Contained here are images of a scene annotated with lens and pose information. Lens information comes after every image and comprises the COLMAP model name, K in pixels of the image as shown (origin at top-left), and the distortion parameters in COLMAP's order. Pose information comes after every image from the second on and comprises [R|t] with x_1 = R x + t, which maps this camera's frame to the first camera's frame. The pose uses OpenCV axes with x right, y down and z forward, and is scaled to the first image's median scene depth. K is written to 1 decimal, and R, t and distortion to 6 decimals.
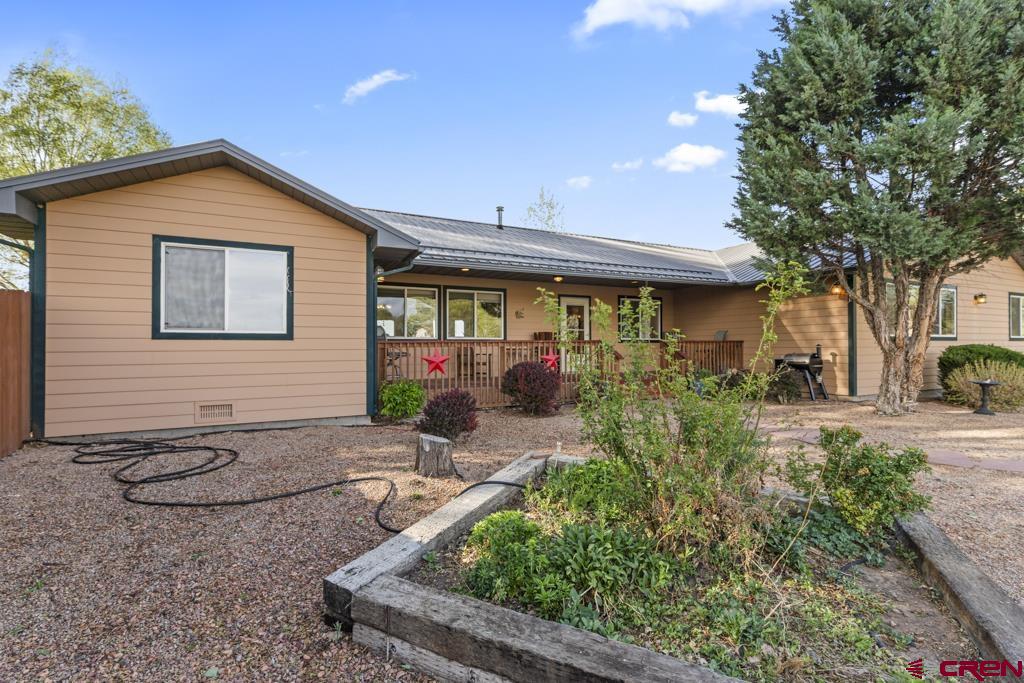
lens RADIAL K [[475.6, 0, 511.4], [0, 475.6, 340.8], [0, 0, 1]] dist [-0.000127, -0.000076]
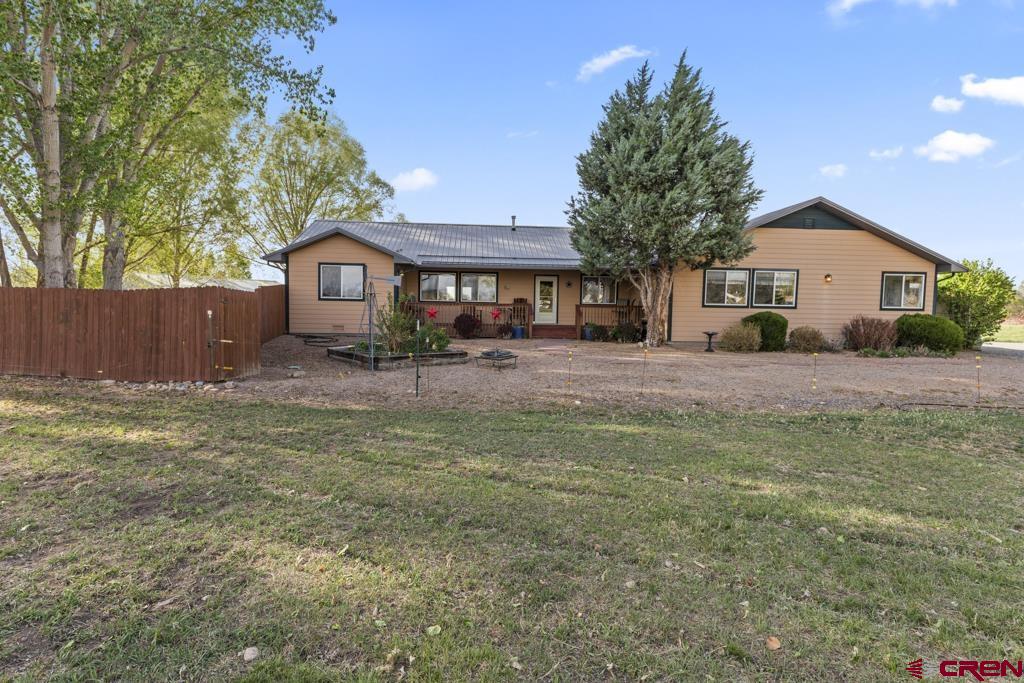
lens RADIAL K [[562.2, 0, 514.3], [0, 562.2, 340.3], [0, 0, 1]] dist [-0.000014, -0.000200]
pose [[0.913965, 0.047766, -0.402972, 1.446546], [-0.016103, 0.996535, 0.081602, -0.052008], [0.405473, -0.068092, 0.911567, -1.374562]]
